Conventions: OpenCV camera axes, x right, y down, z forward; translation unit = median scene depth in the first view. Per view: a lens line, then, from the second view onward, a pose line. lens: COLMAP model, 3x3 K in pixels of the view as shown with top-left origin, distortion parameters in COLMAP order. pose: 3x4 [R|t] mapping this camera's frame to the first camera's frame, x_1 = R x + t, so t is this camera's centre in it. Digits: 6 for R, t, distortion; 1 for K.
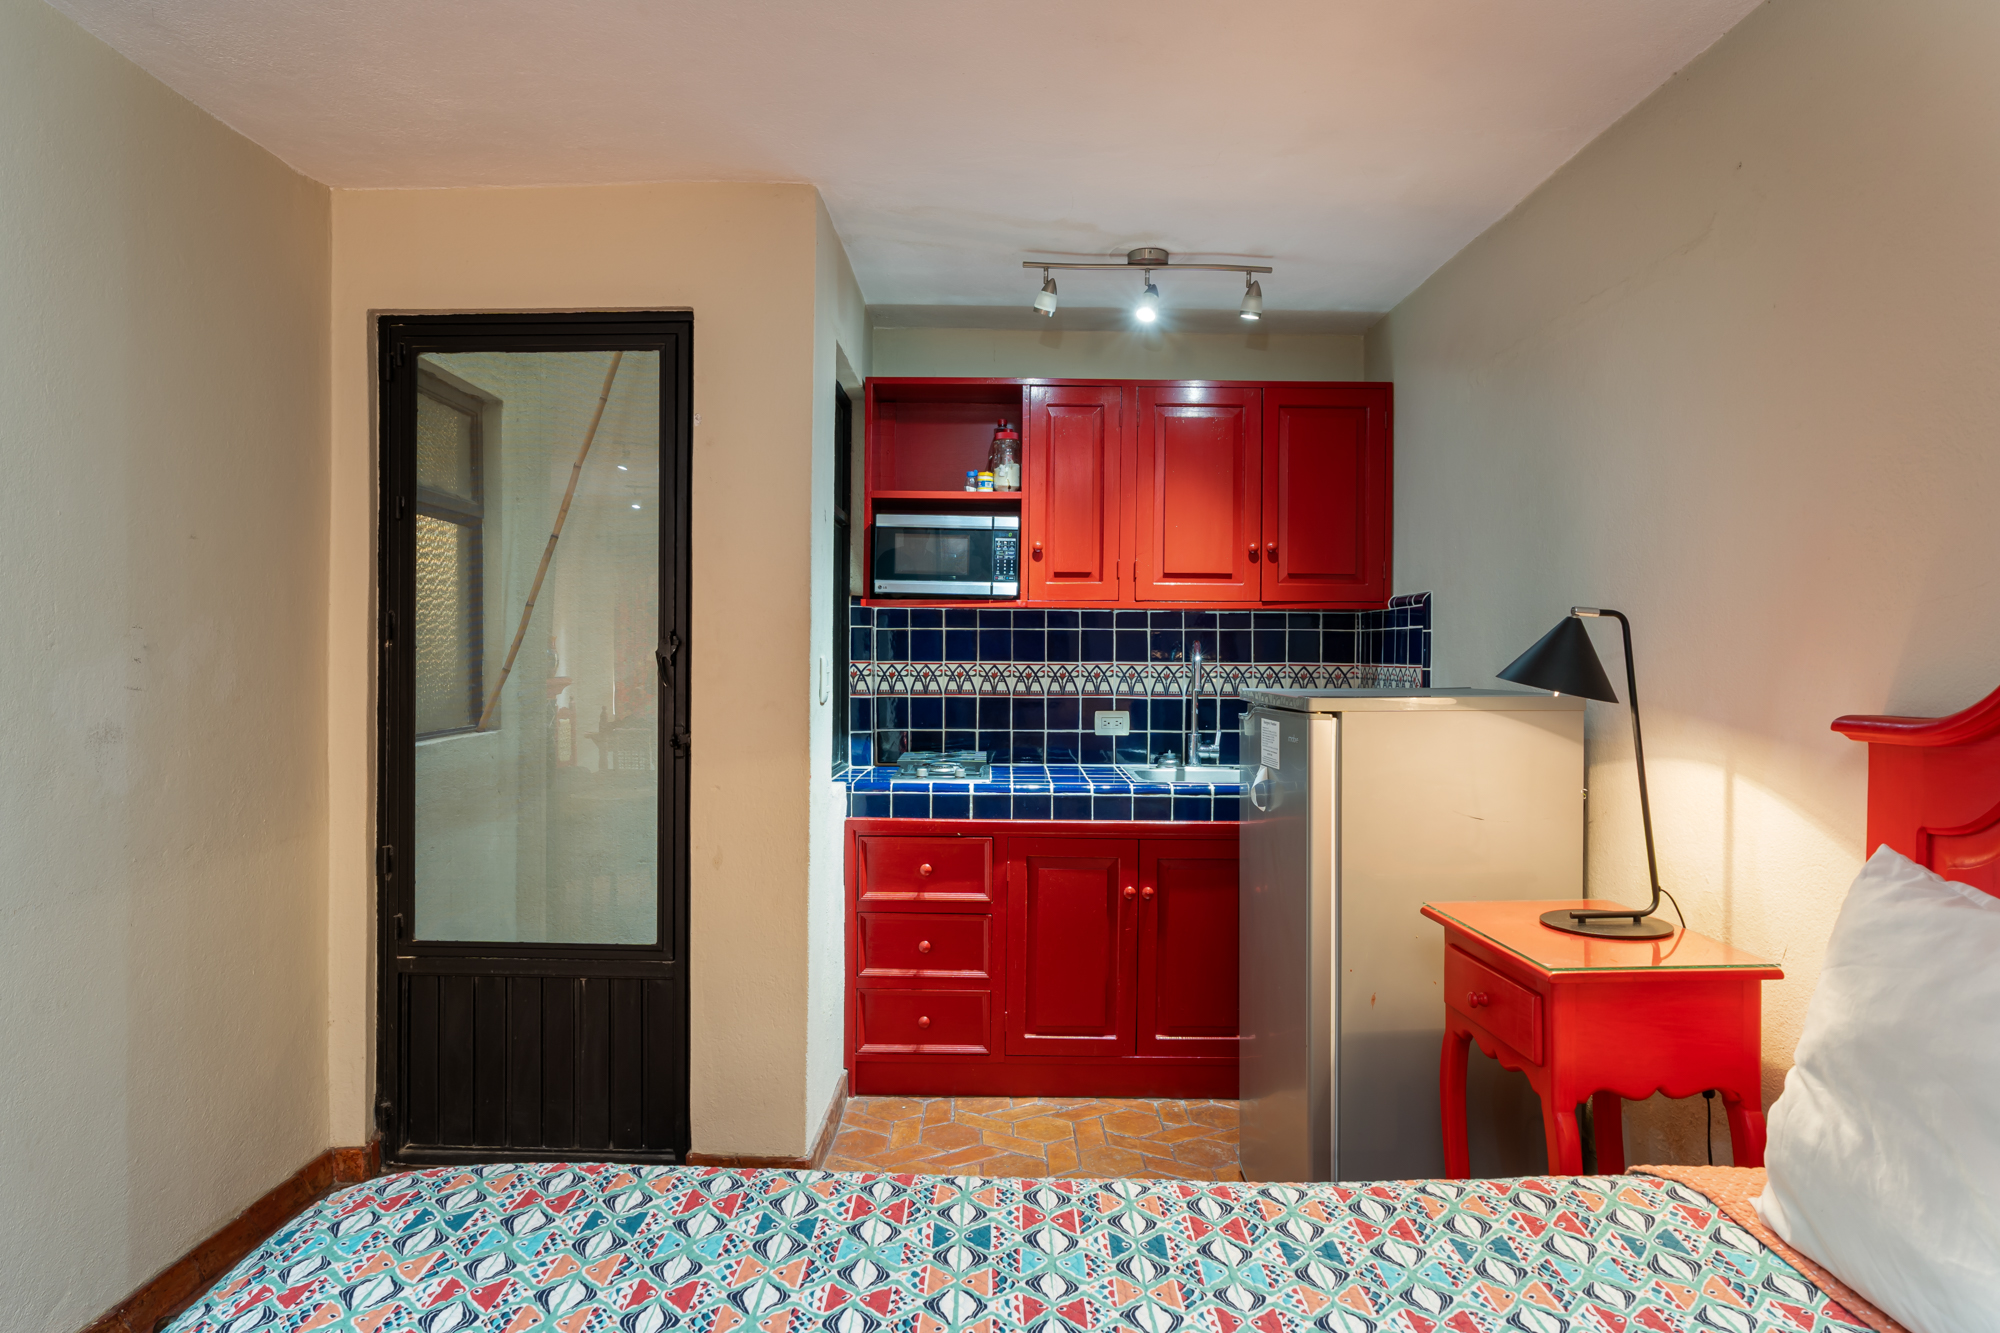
lens RADIAL K [[1204.8, 0, 1002.4], [0, 1204.8, 660.0], [0, 0, 1]] dist [-0.000211, -0.000062]
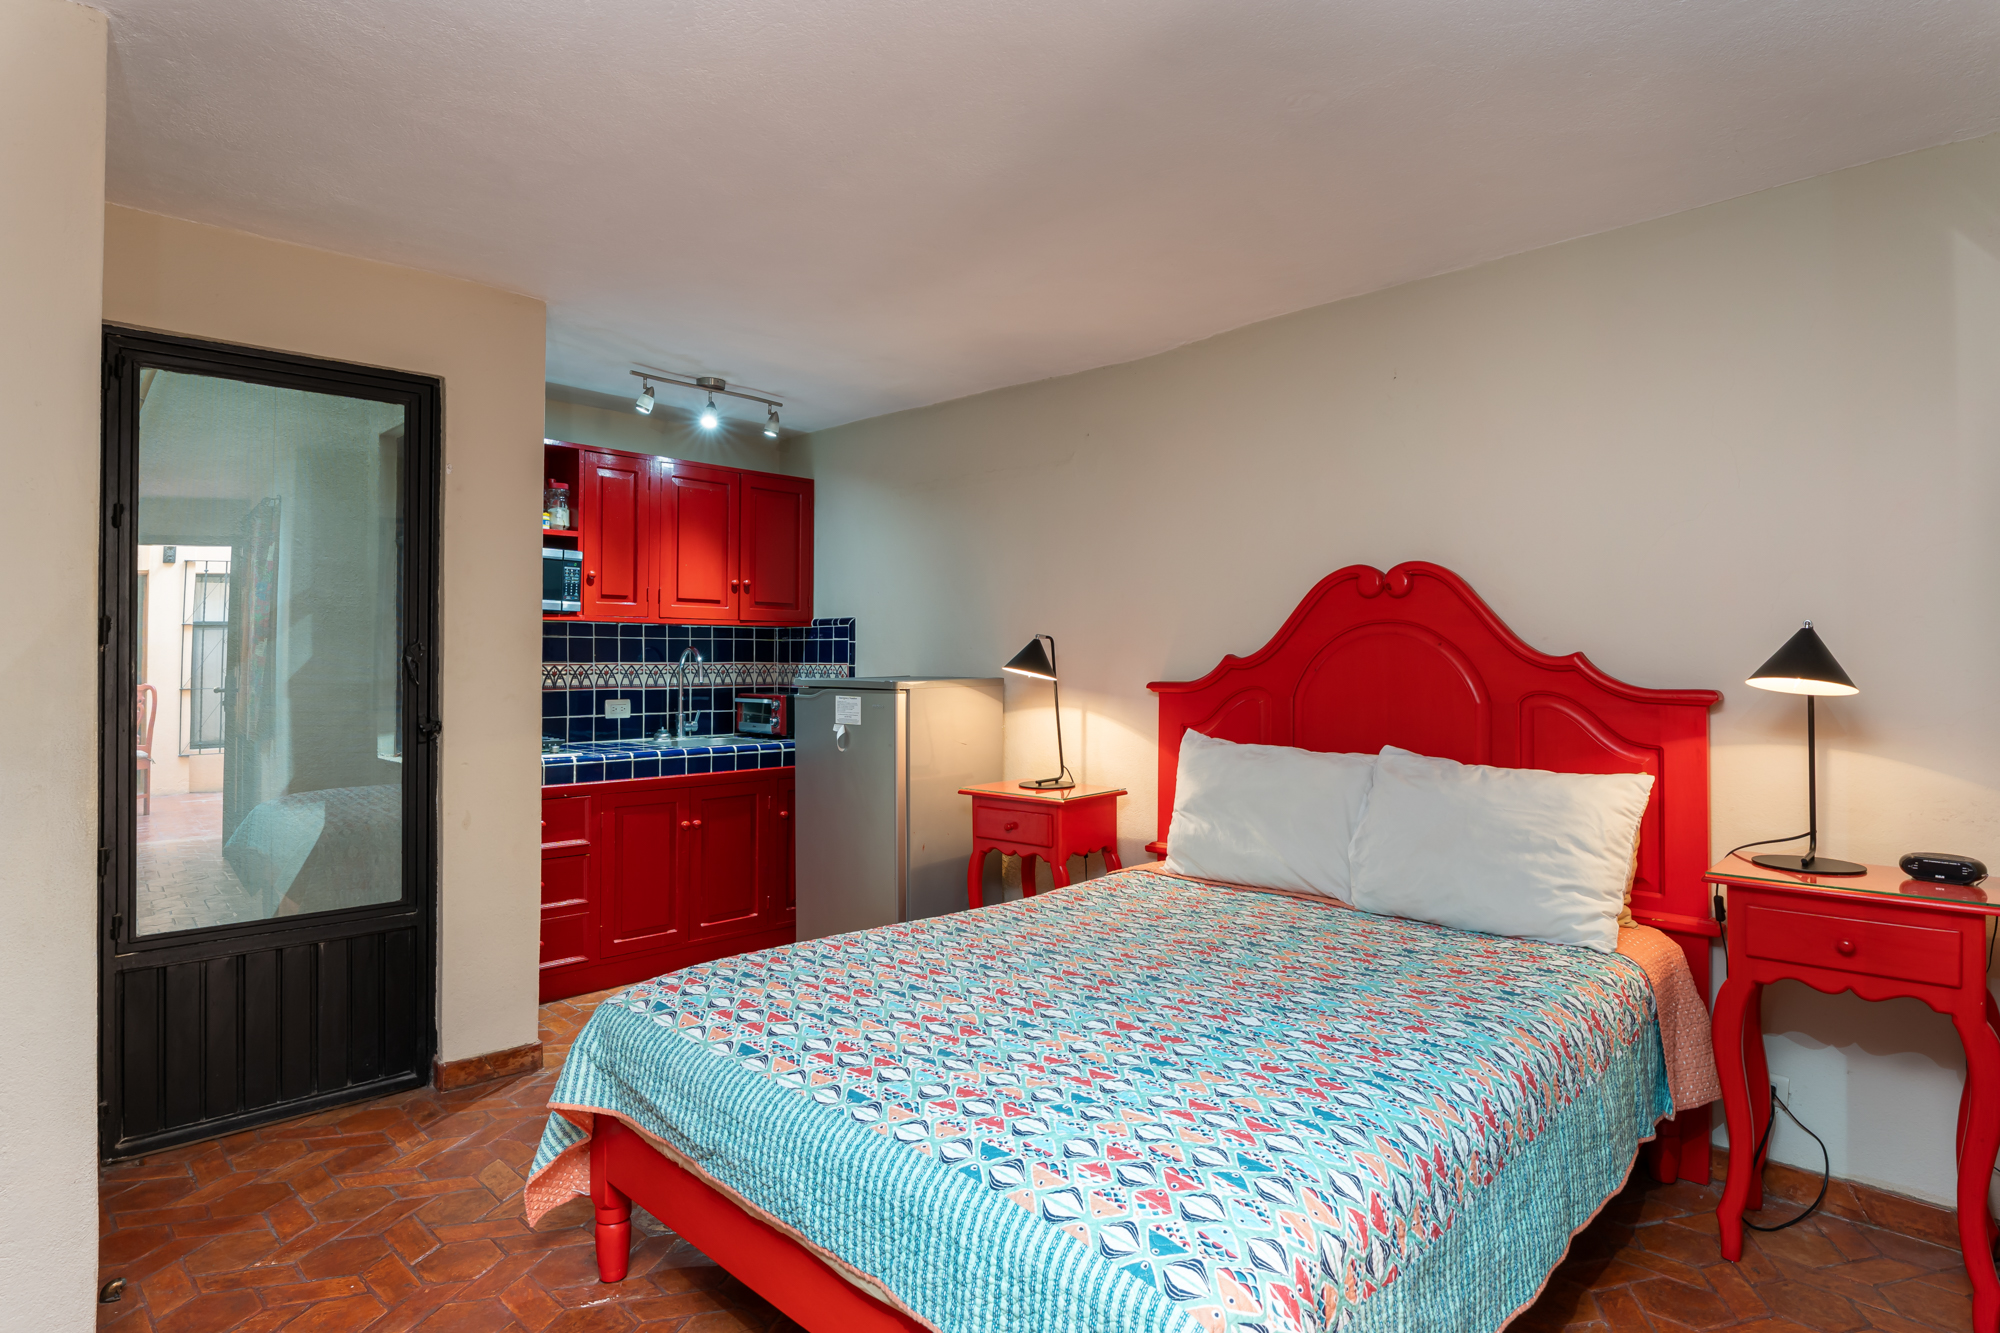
lens RADIAL K [[1171.2, 0, 1000.0], [0, 1171.2, 666.5], [0, 0, 1]] dist [0.002660, 0.000525]
pose [[0.676451, -0.009394, 0.736428, -0.615873], [0.004618, 0.999953, 0.008515, -0.003168], [-0.736474, -0.002359, 0.676462, -0.188973]]
